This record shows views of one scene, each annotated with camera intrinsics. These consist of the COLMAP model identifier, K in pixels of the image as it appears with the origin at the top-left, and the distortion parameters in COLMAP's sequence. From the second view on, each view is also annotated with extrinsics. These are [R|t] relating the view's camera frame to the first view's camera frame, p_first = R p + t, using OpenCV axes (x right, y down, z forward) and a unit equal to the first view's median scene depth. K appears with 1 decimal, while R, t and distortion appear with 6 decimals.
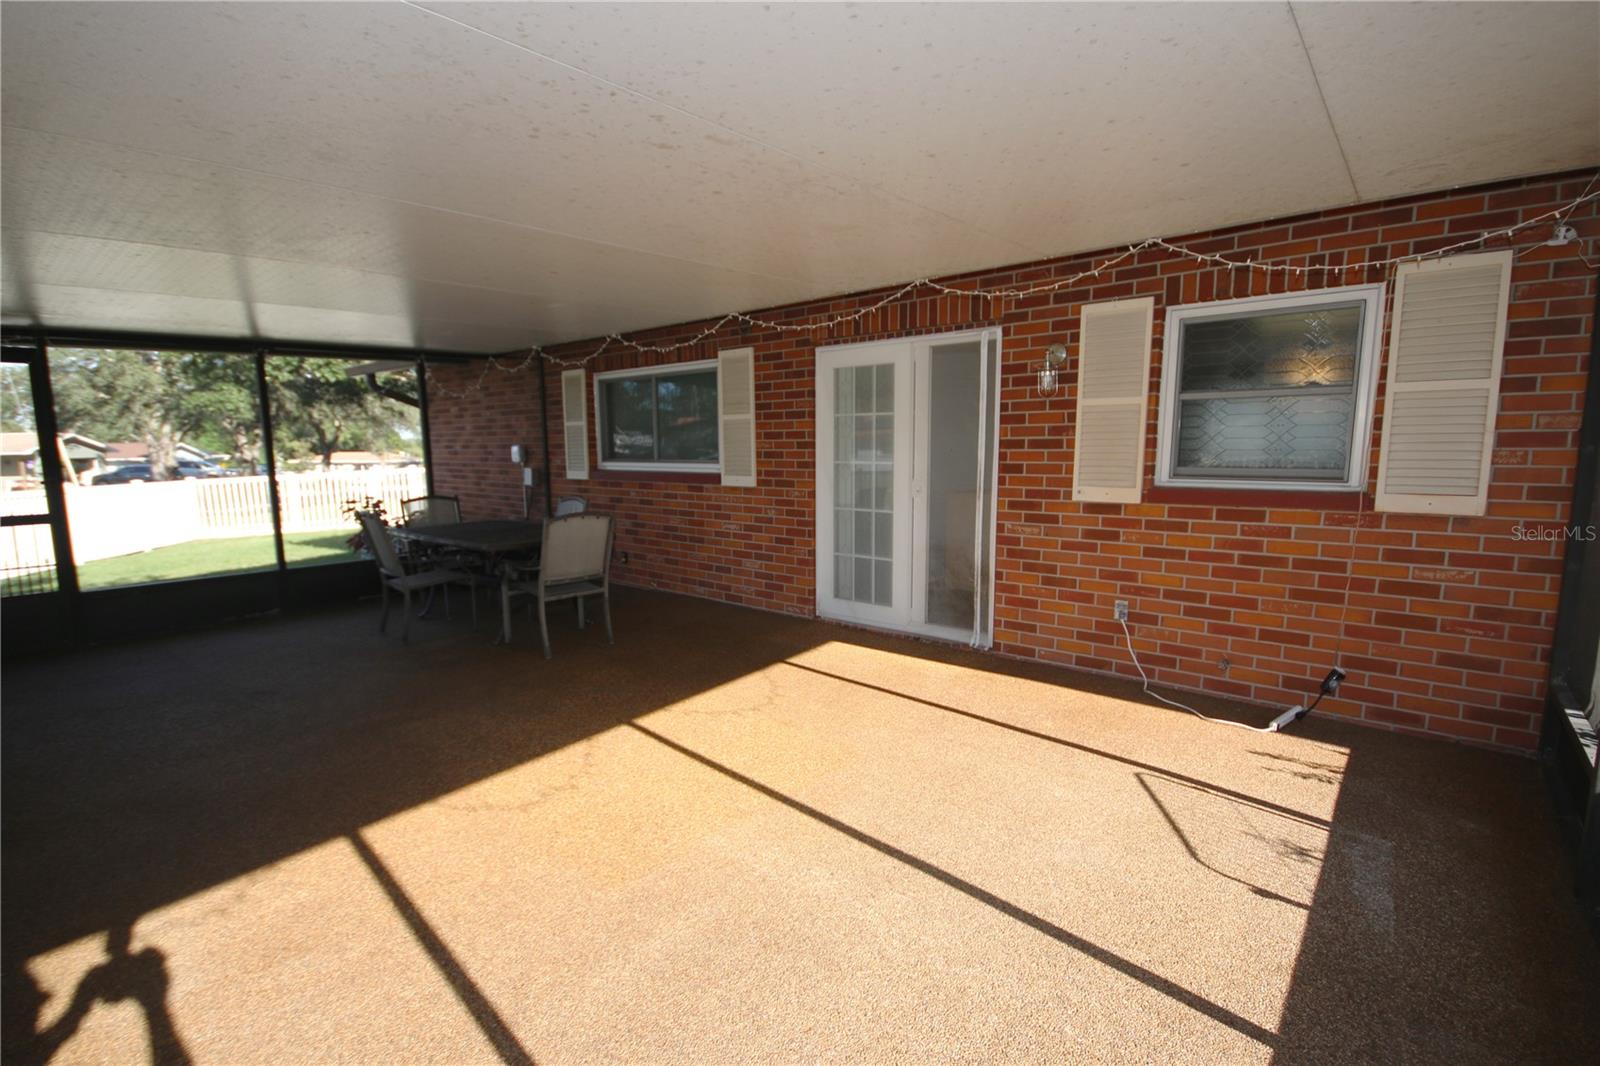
lens RADIAL K [[731.6, 0, 791.5], [0, 731.6, 543.2], [0, 0, 1]] dist [-0.001108, -0.000300]
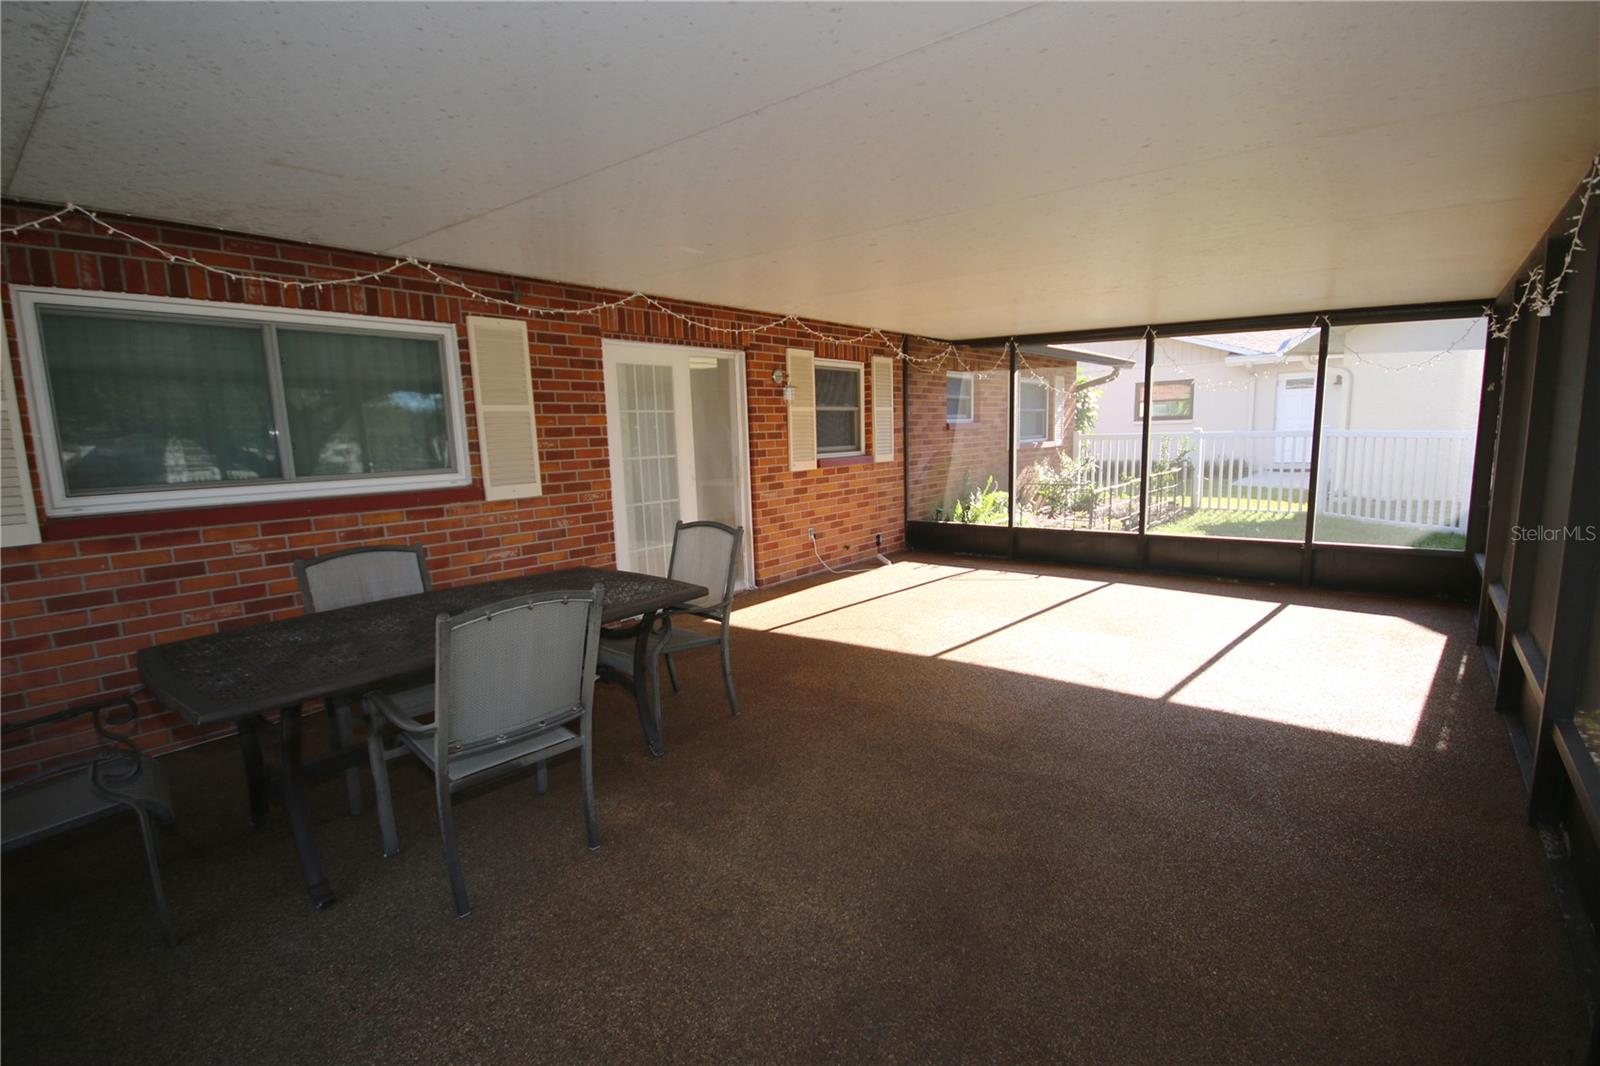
lens RADIAL K [[731.6, 0, 791.5], [0, 731.6, 543.2], [0, 0, 1]] dist [-0.001108, -0.000300]
pose [[-0.007867, -0.140463, 0.990055, -0.934322], [0.168832, 0.975685, 0.139766, -0.100235], [-0.985613, 0.168253, 0.016039, 0.786235]]
